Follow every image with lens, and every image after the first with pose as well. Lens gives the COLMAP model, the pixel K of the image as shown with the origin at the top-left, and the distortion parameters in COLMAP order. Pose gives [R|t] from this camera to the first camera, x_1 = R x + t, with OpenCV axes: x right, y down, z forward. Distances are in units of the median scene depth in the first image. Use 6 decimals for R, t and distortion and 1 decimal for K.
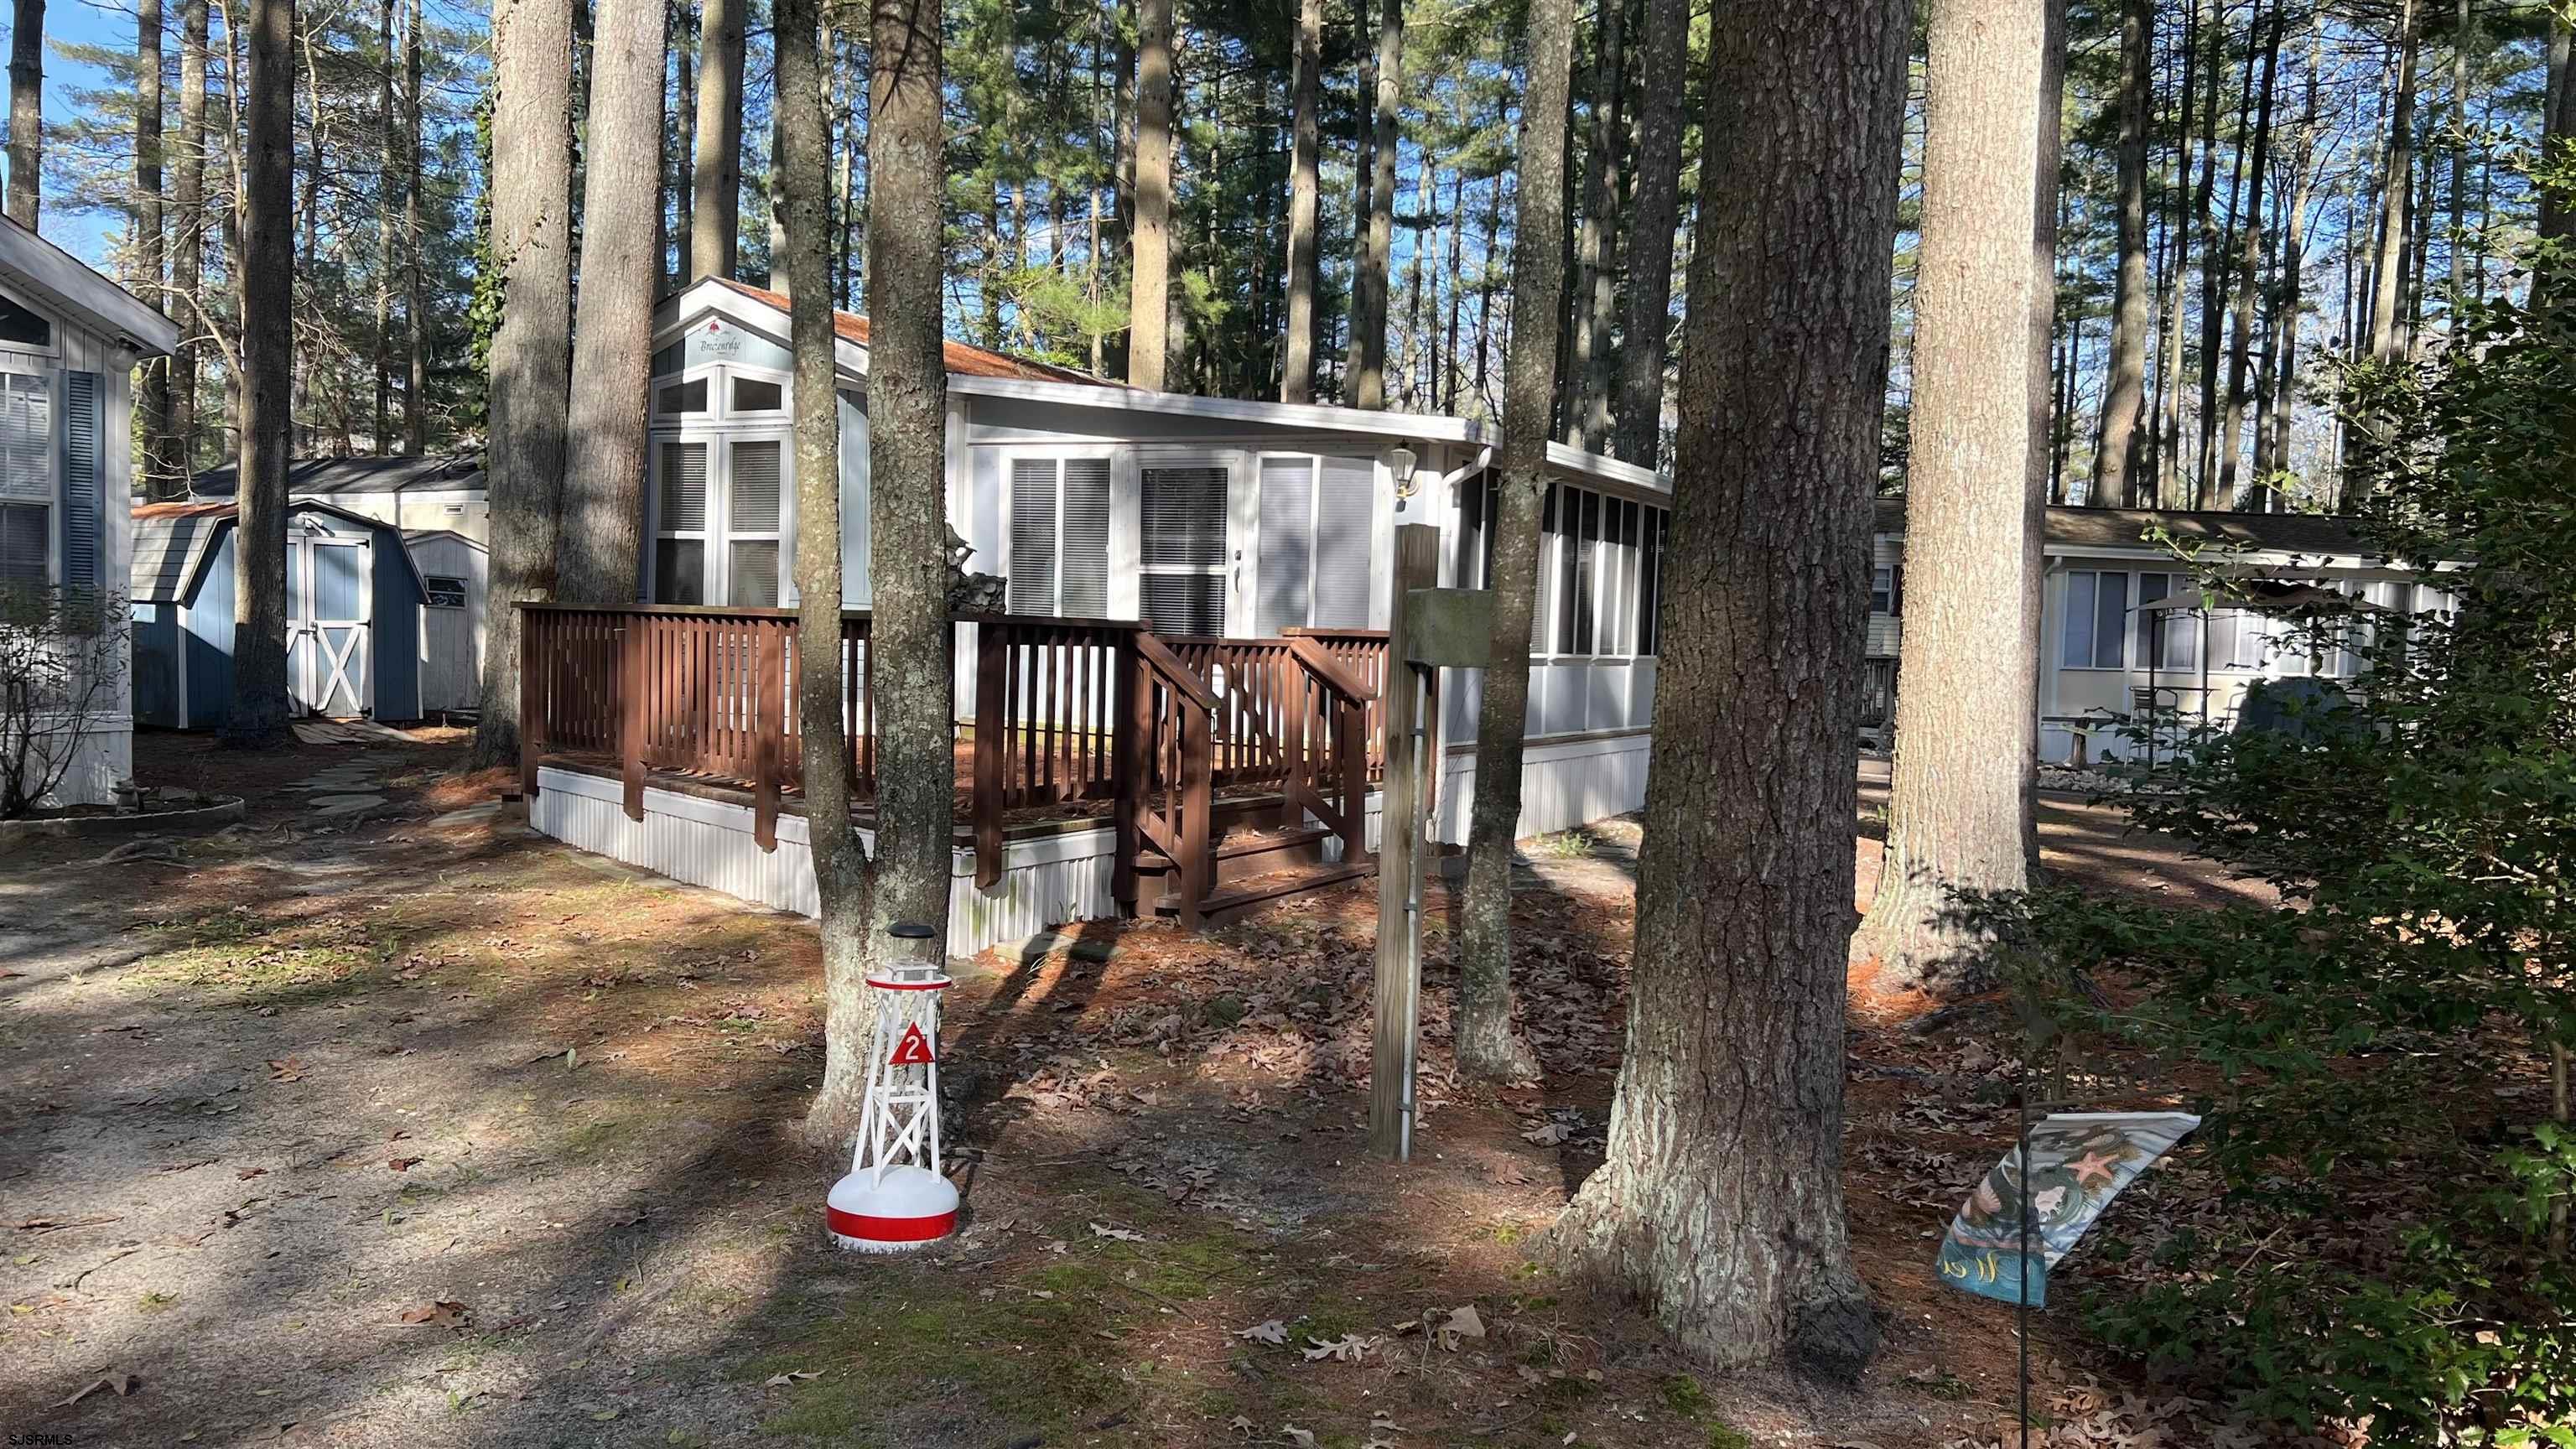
lens RADIAL K [[1878.4, 0, 1288.9], [0, 1878.4, 708.2], [0, 0, 1]] dist [0.063472, -0.053630]
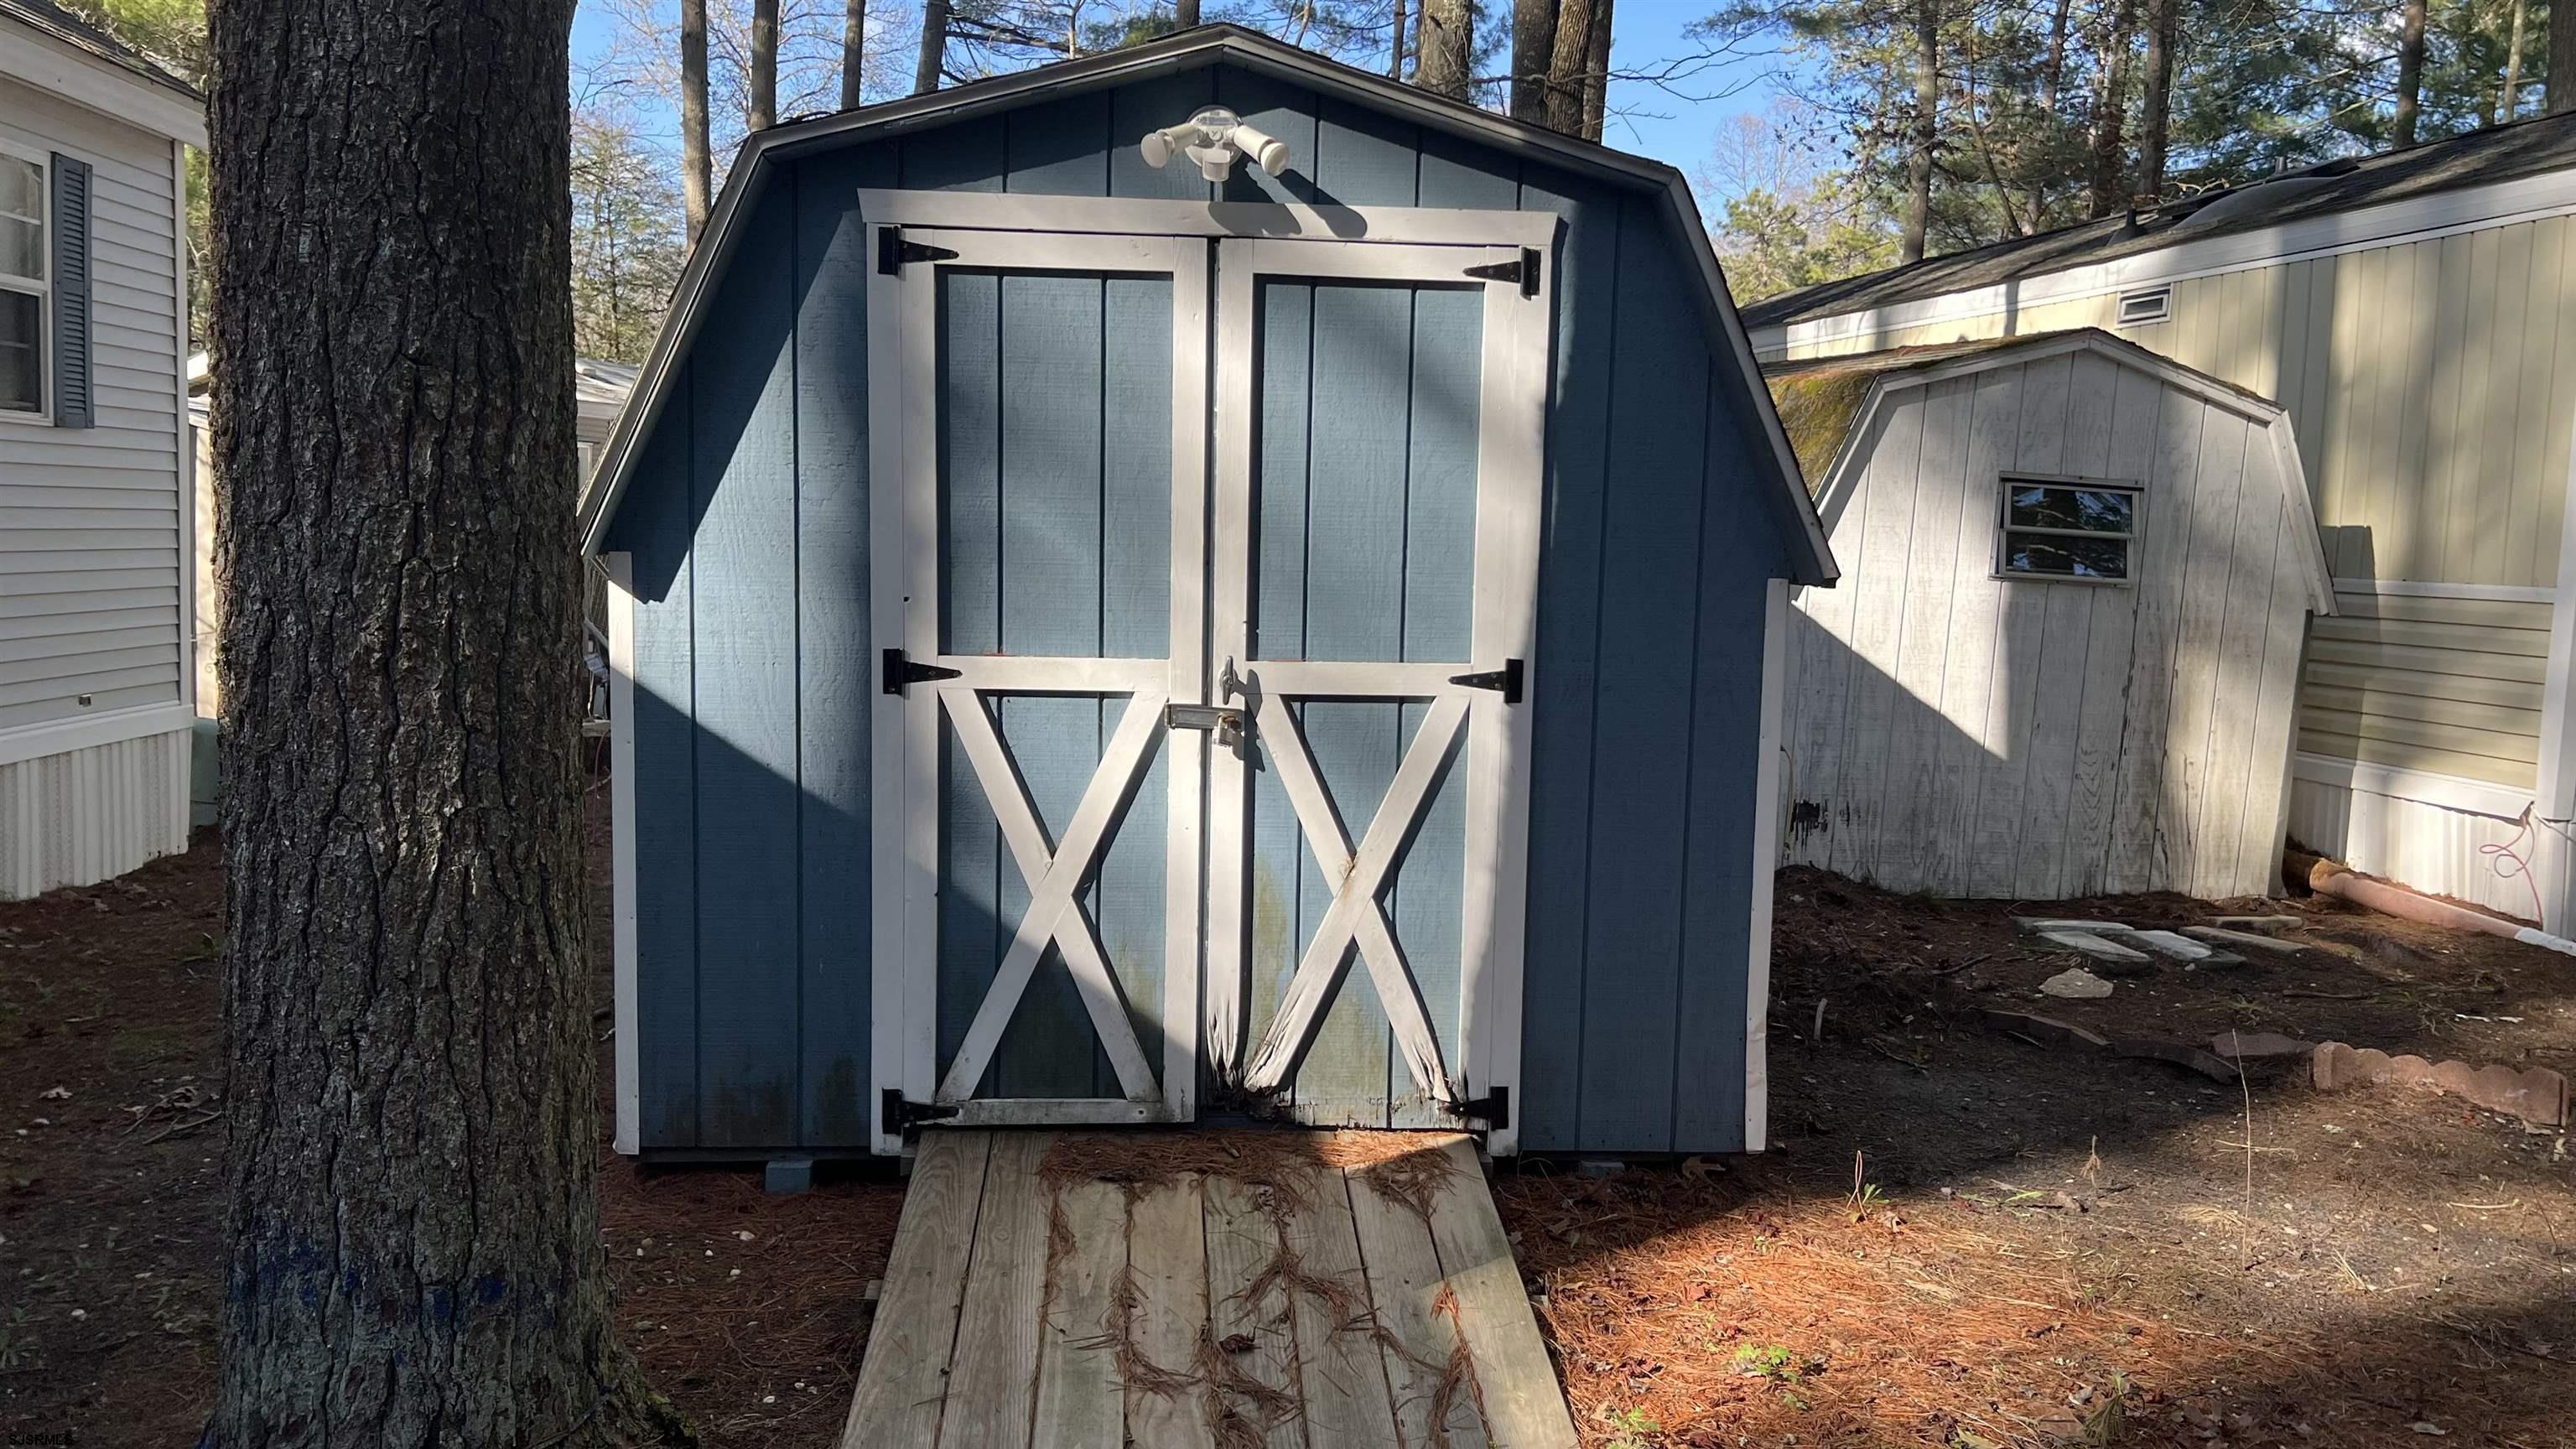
lens RADIAL K [[1878.4, 0, 1288.9], [0, 1878.4, 708.2], [0, 0, 1]] dist [0.063472, -0.053630]
pose [[0.646557, 0.090315, -0.757501, -0.488568], [-0.066196, 0.995864, 0.062233, -0.072959], [0.759989, 0.009906, 0.649861, 1.192557]]
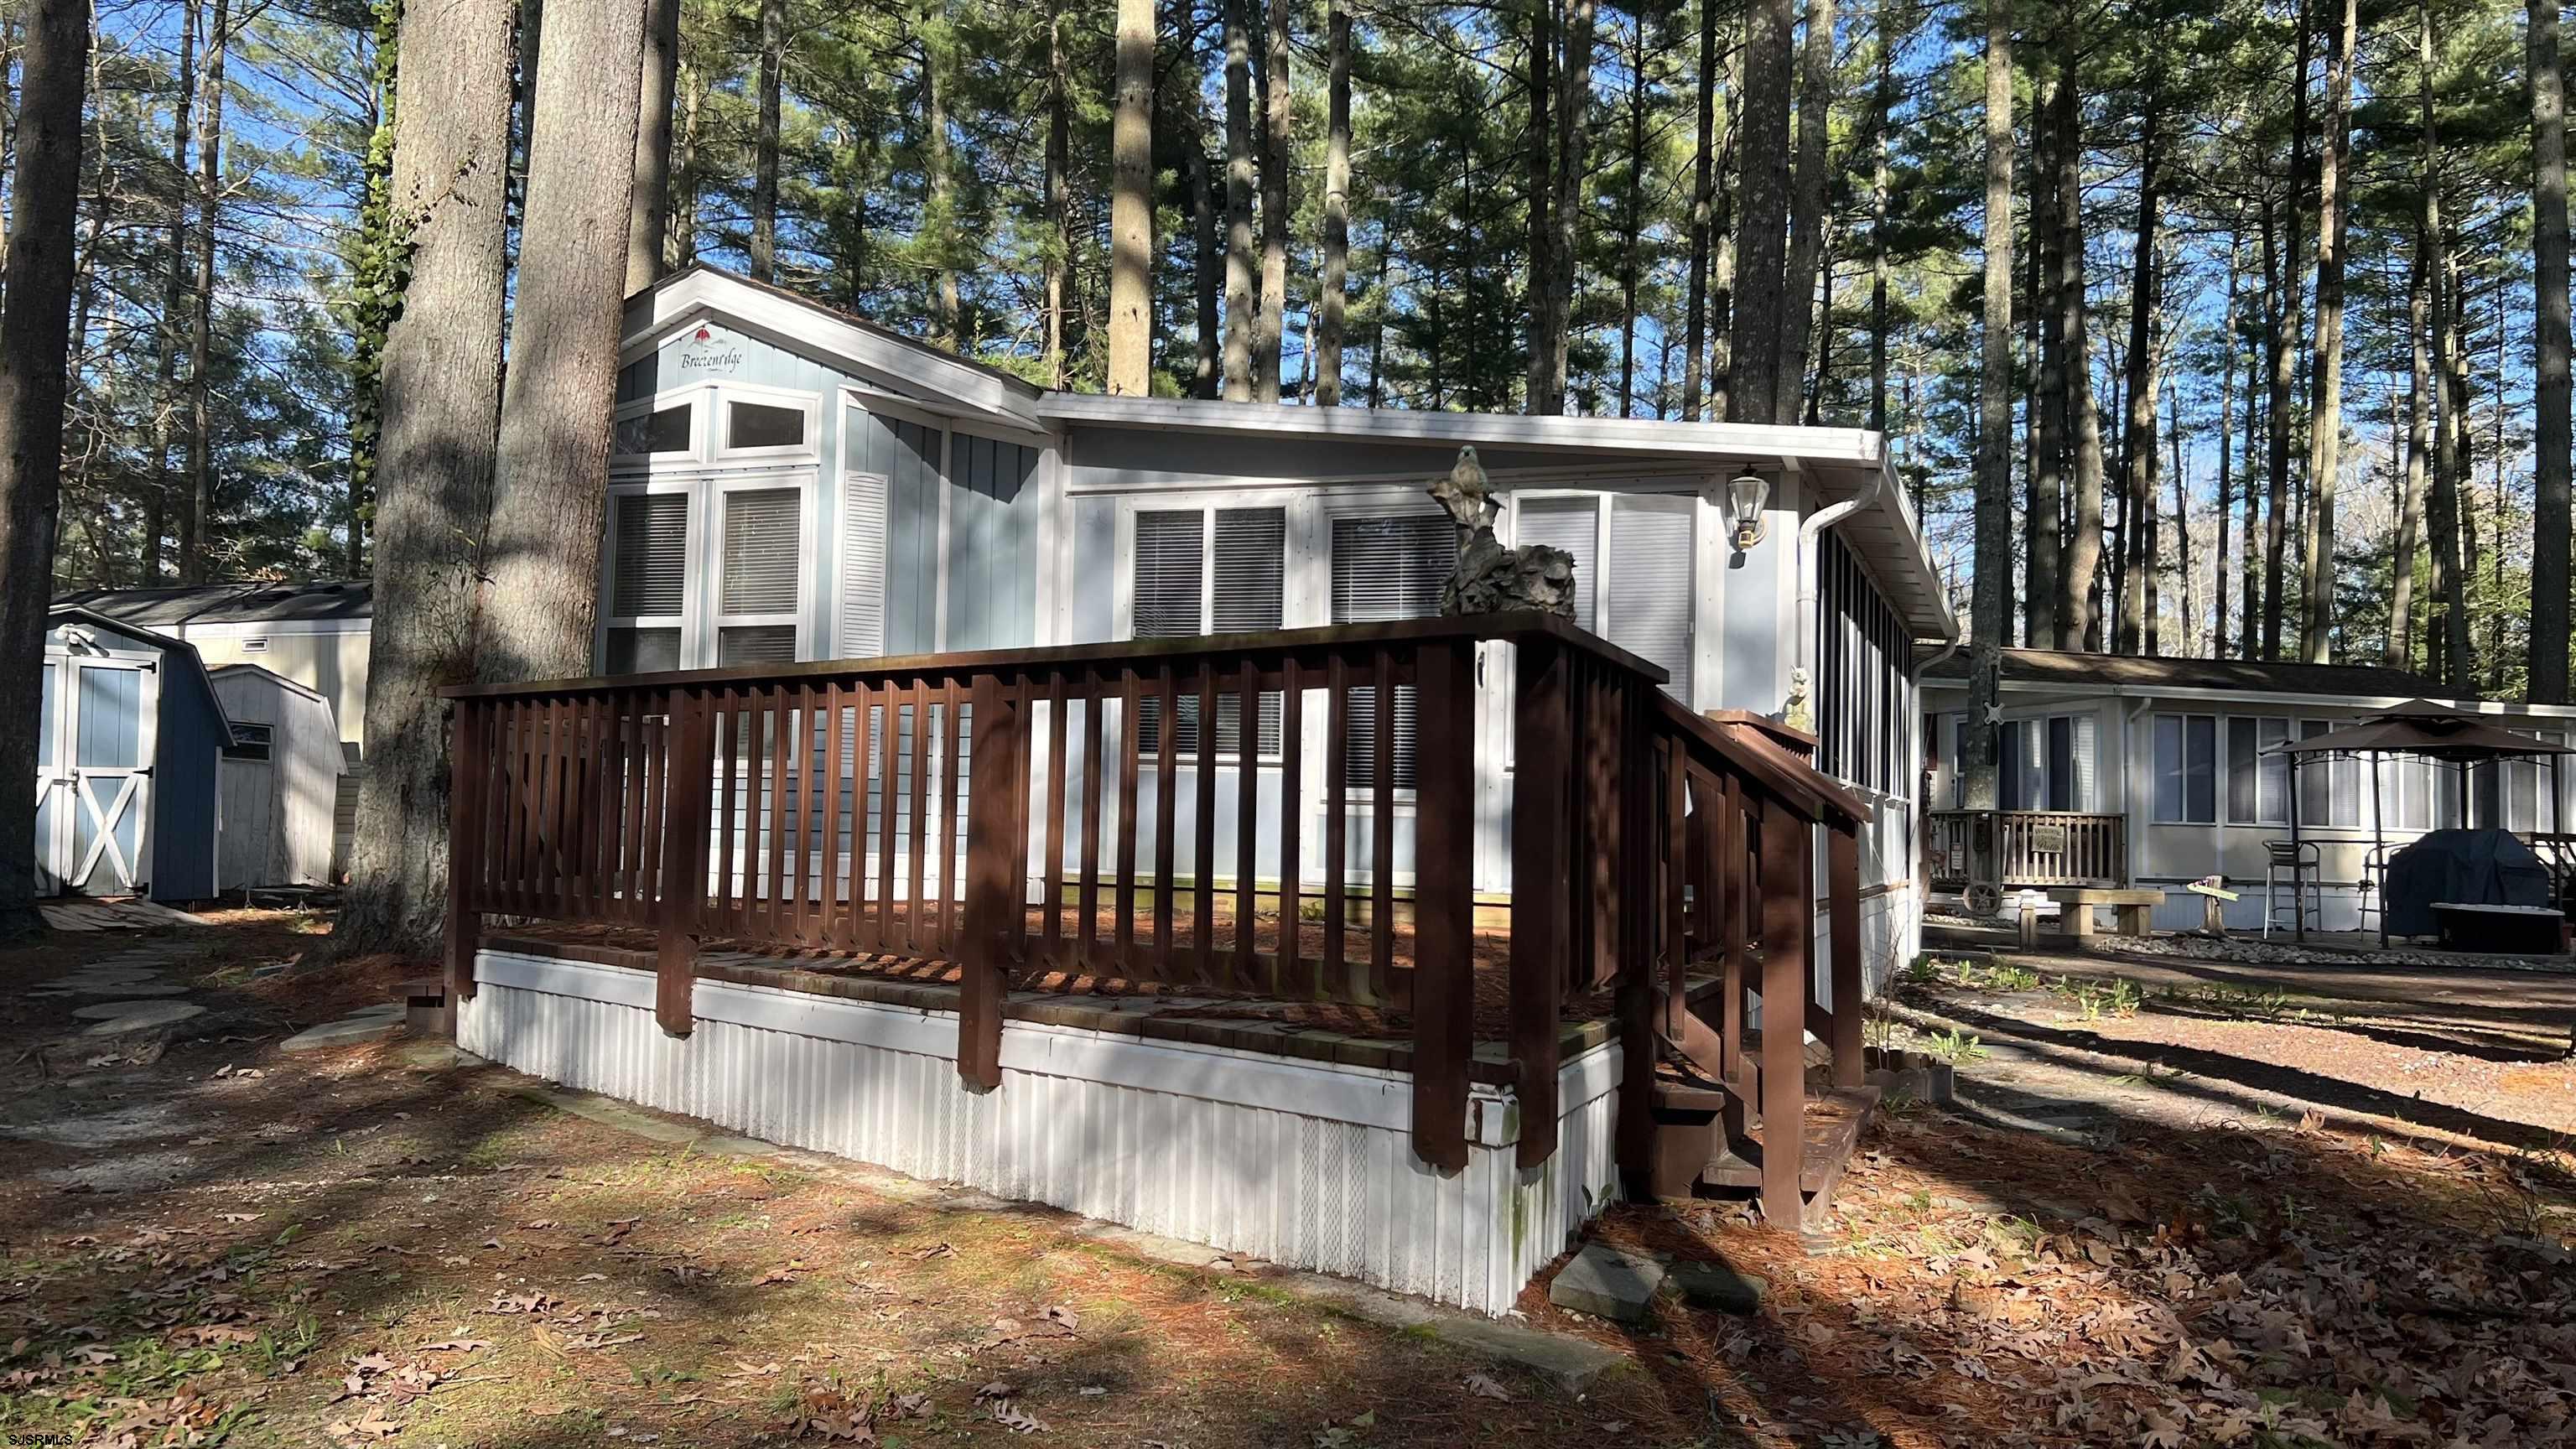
lens RADIAL K [[1878.4, 0, 1288.9], [0, 1878.4, 708.2], [0, 0, 1]] dist [0.063472, -0.053630]
pose [[0.994562, -0.001106, 0.104143, -0.156703], [0.011205, 0.995276, -0.096439, 0.012076], [-0.103544, 0.097081, 0.989876, 0.277287]]
